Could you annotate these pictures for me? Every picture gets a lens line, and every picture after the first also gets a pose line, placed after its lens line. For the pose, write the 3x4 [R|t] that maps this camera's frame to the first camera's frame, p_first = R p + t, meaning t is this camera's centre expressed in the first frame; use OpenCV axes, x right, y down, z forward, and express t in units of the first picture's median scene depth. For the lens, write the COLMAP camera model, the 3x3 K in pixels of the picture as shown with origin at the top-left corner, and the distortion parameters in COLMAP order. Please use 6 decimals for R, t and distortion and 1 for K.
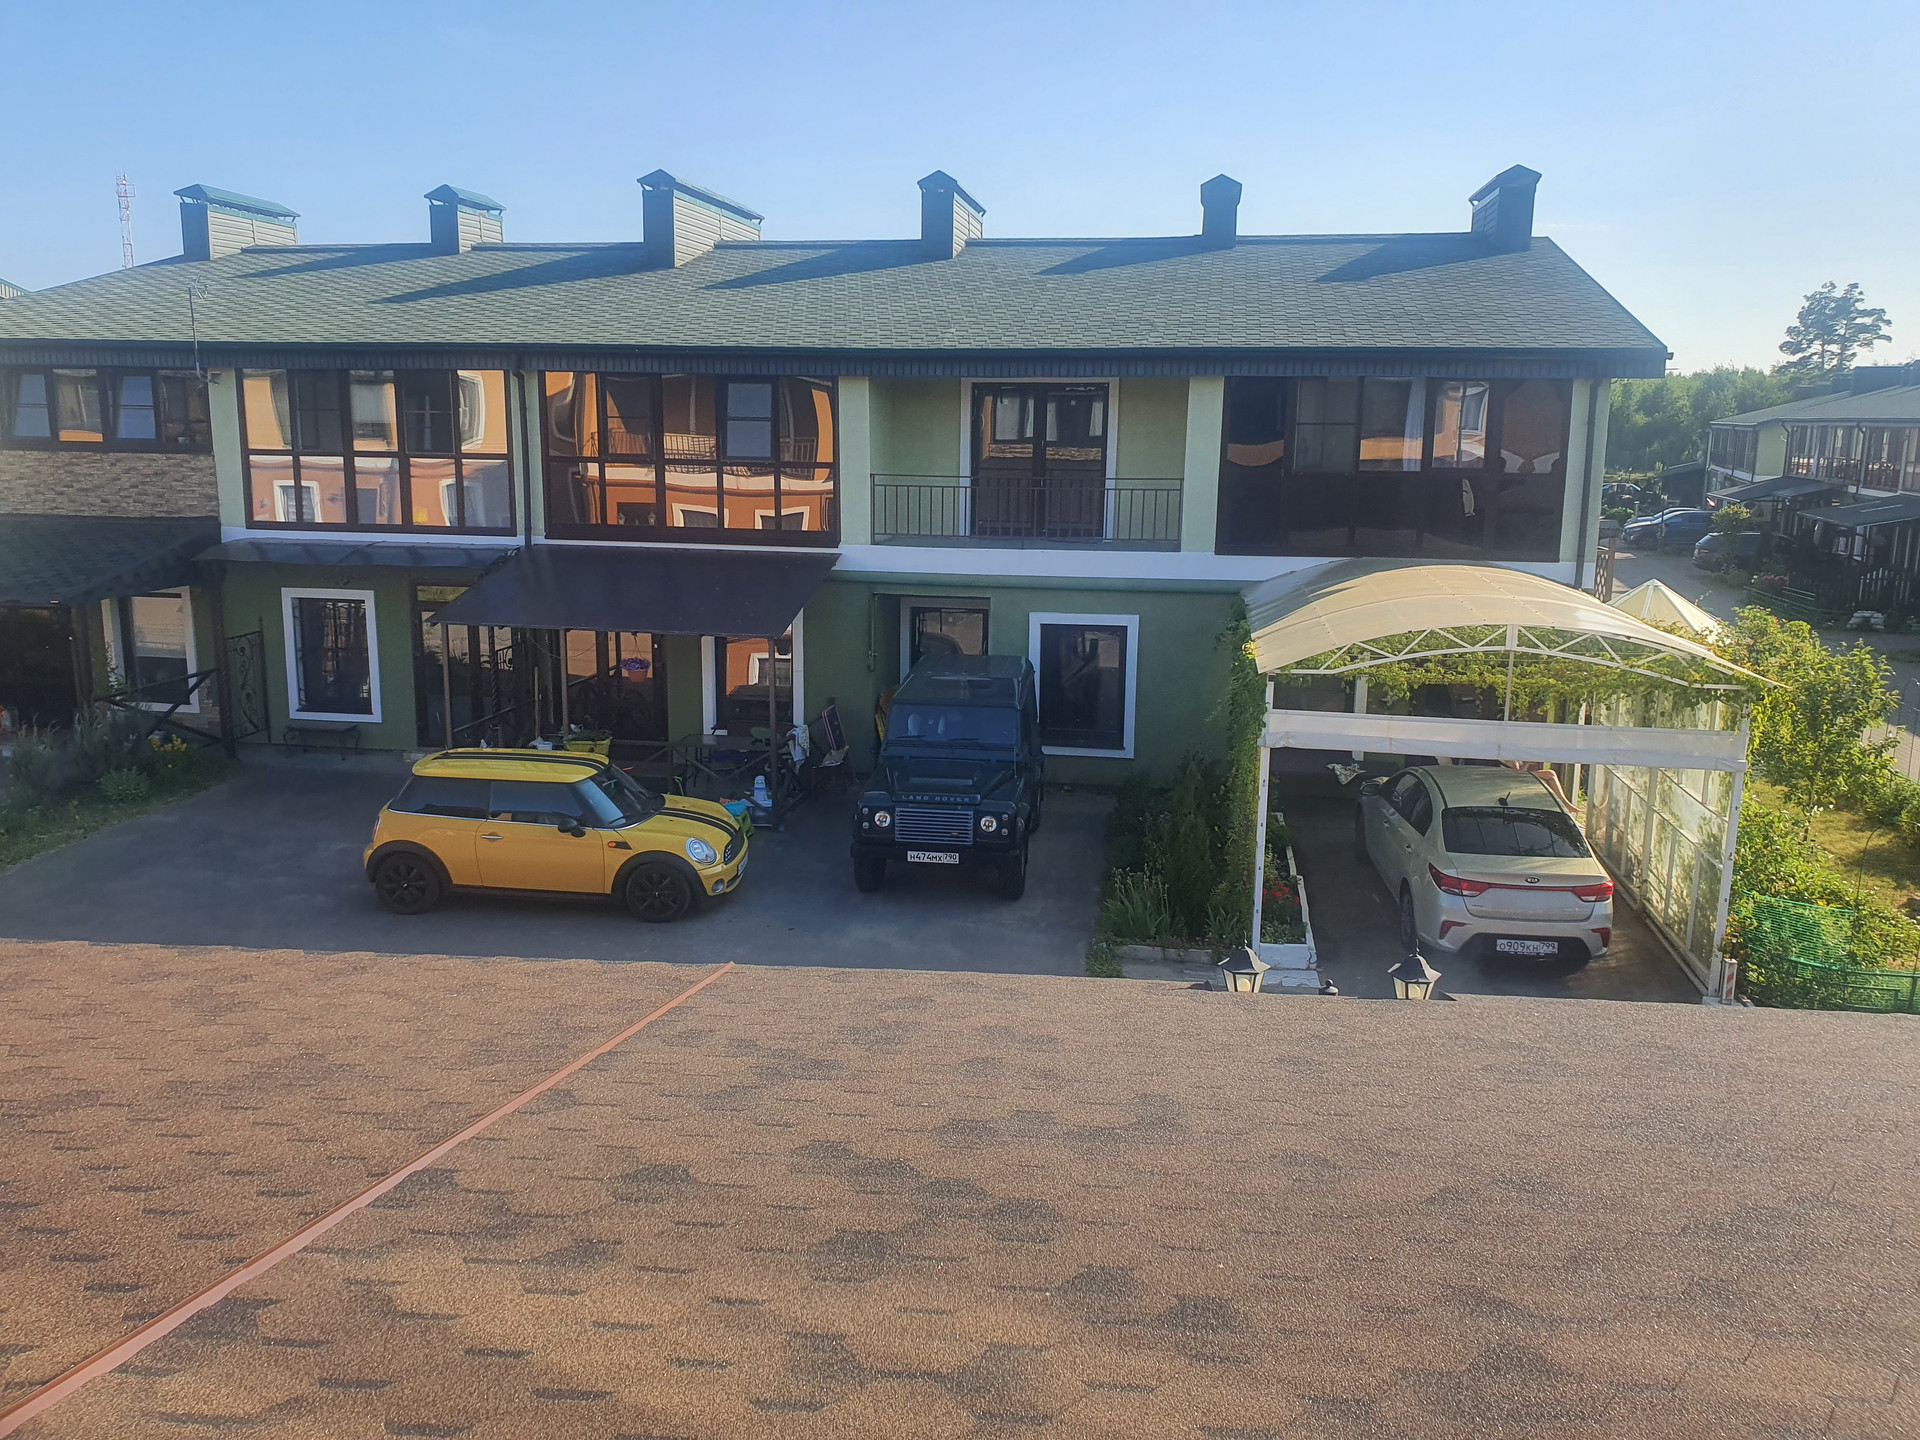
lens RADIAL K [[1491.0, 0, 964.7], [0, 1491.0, 684.0], [0, 0, 1]] dist [0.032070, -0.035690]
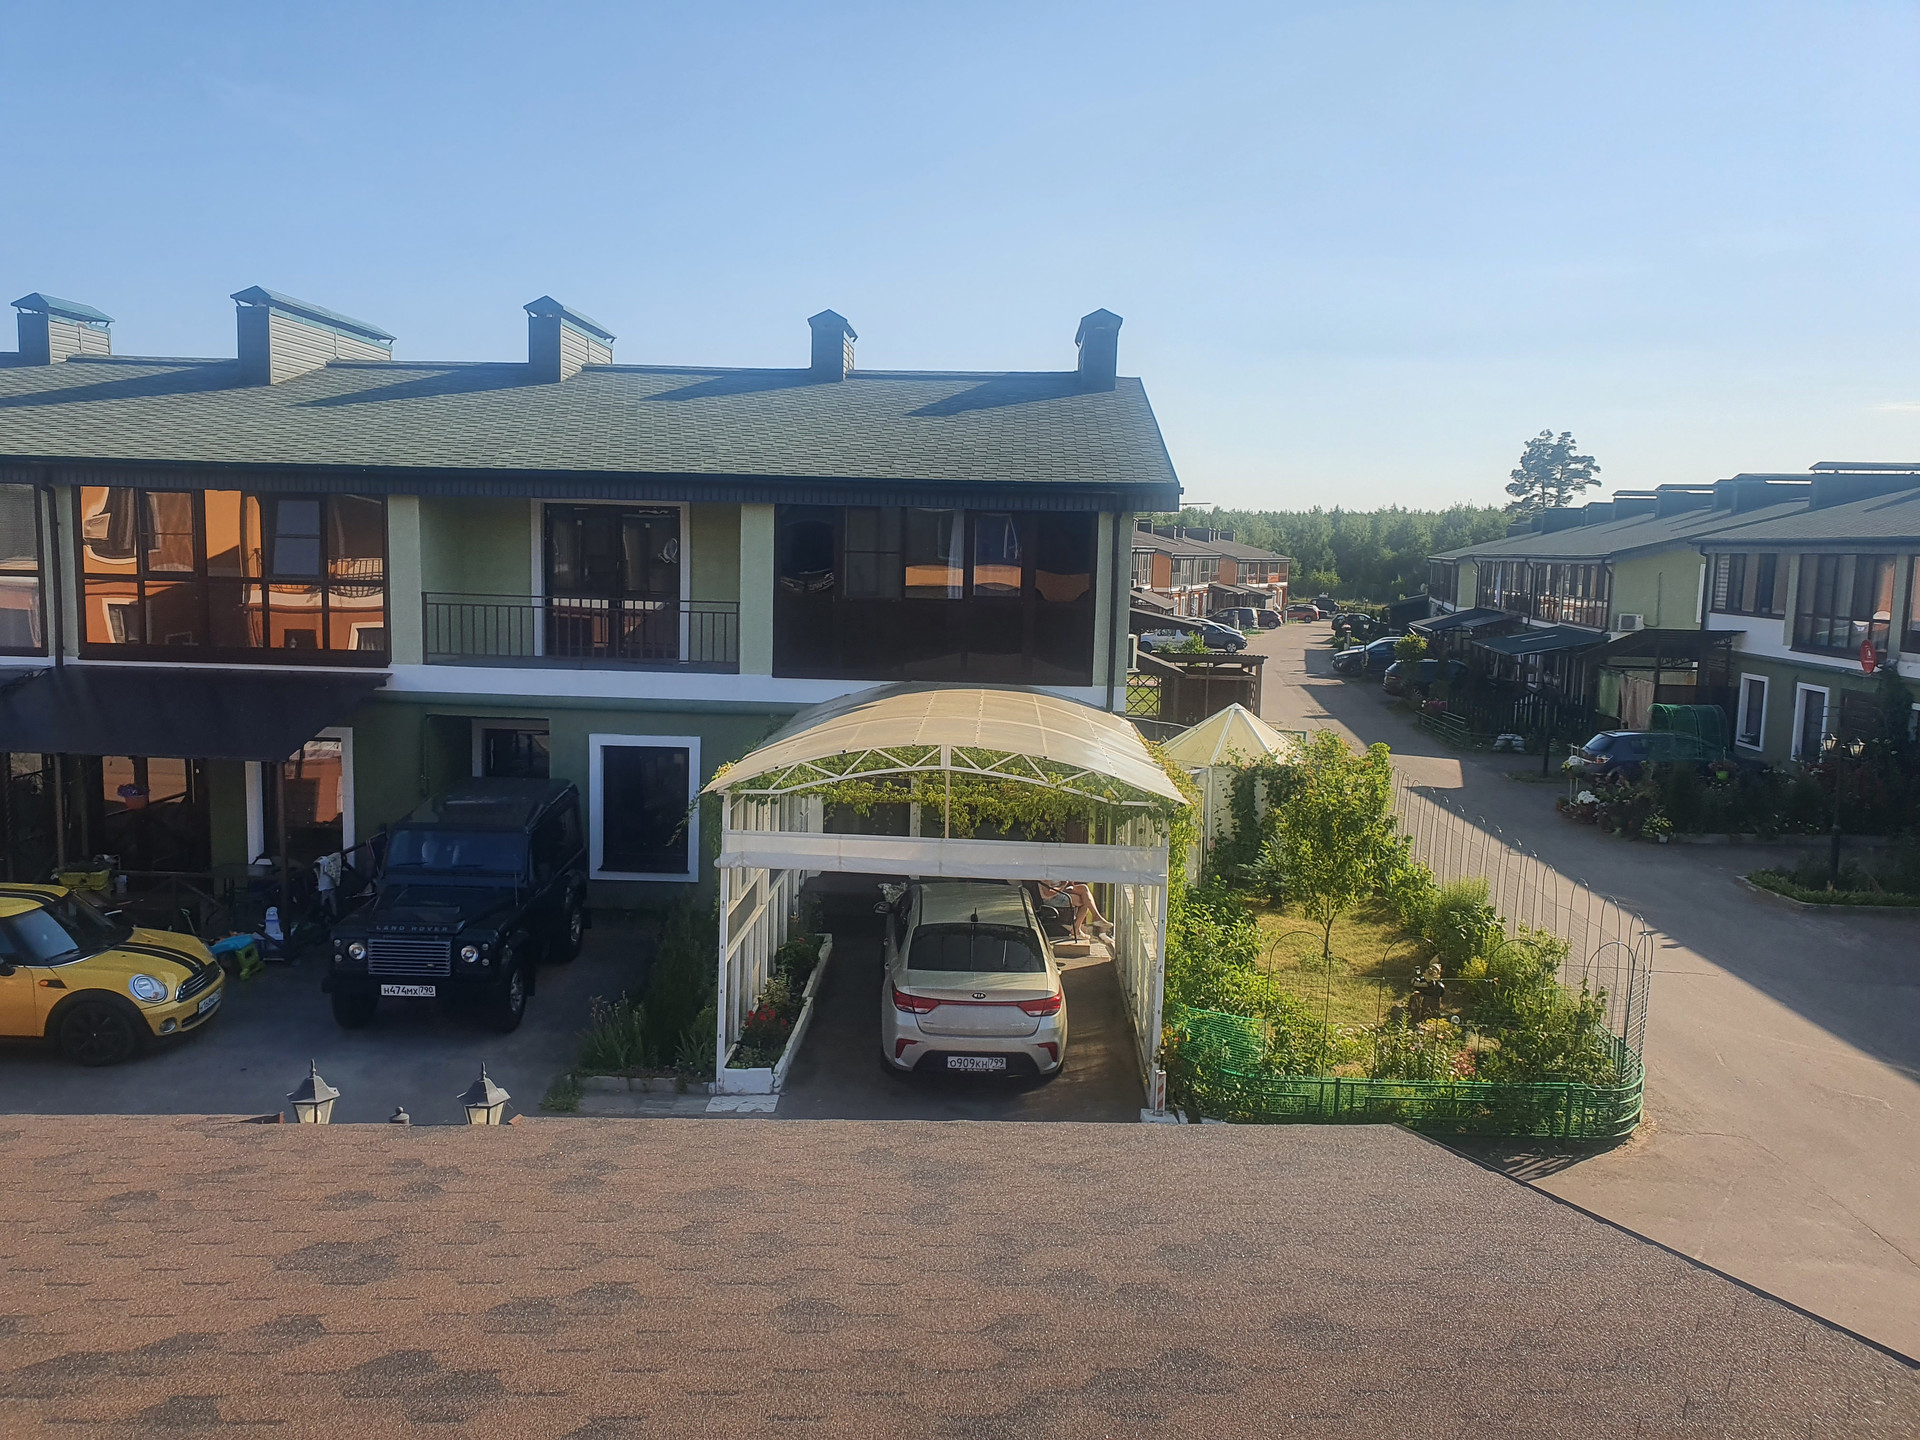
lens RADIAL K [[1491.0, 0, 985.4], [0, 1491.0, 689.3], [0, 0, 1]] dist [0.032070, -0.035690]
pose [[0.992368, 0.001289, 0.123303, 0.181499], [0.008587, 0.996795, -0.079531, 0.002823], [-0.123011, 0.079982, 0.989177, -0.012531]]
